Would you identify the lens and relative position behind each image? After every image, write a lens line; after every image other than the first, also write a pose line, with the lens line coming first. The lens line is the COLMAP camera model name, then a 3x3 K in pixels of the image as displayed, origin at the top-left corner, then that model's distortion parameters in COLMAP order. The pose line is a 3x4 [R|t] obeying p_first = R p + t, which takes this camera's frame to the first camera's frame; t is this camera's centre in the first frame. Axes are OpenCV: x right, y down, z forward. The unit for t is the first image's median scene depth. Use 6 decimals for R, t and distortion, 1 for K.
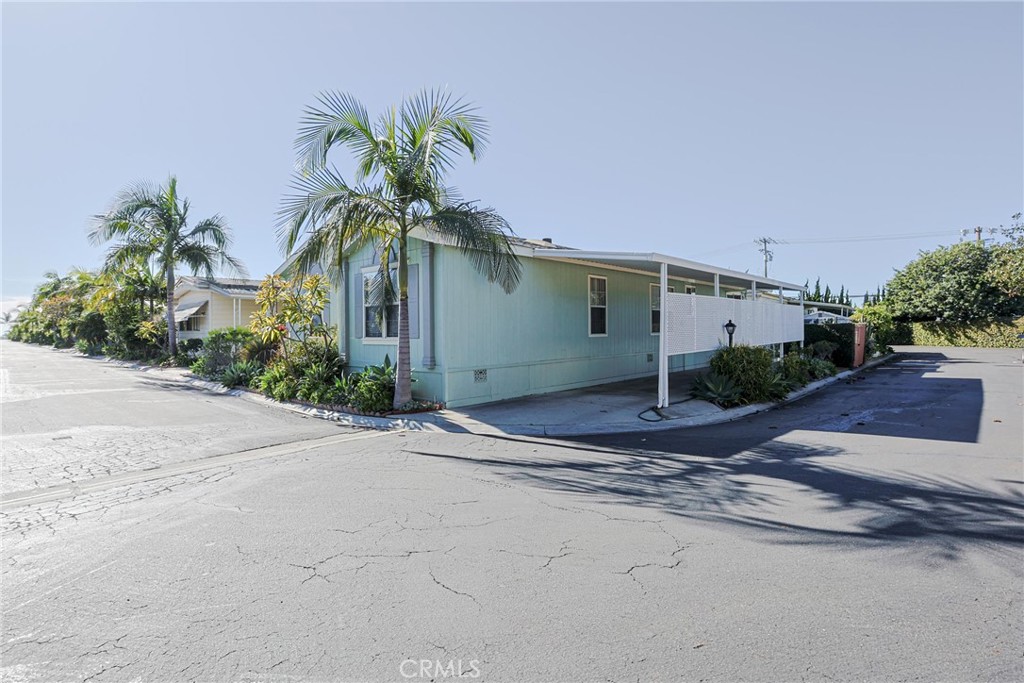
lens RADIAL K [[511.4, 0, 507.7], [0, 511.4, 337.4], [0, 0, 1]] dist [-0.035104, 0.001974]
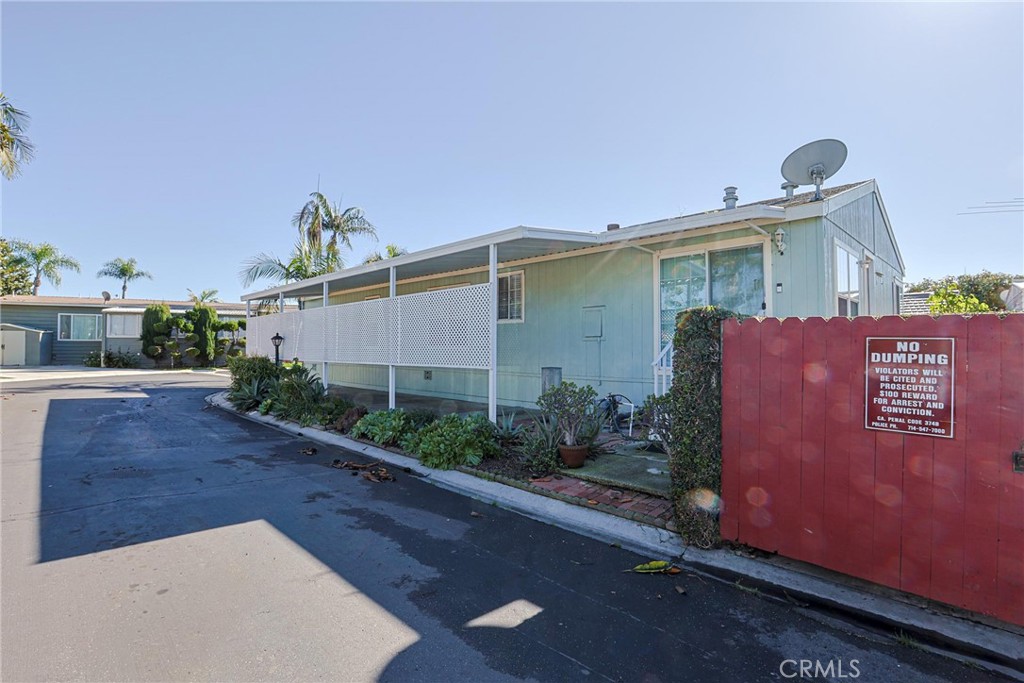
lens RADIAL K [[511.4, 0, 507.7], [0, 511.4, 337.4], [0, 0, 1]] dist [-0.035104, 0.001974]
pose [[-0.066525, -0.020096, -0.997582, 1.206021], [-0.014113, 0.999716, -0.019198, -0.009076], [0.997685, 0.012802, -0.066790, 1.267905]]
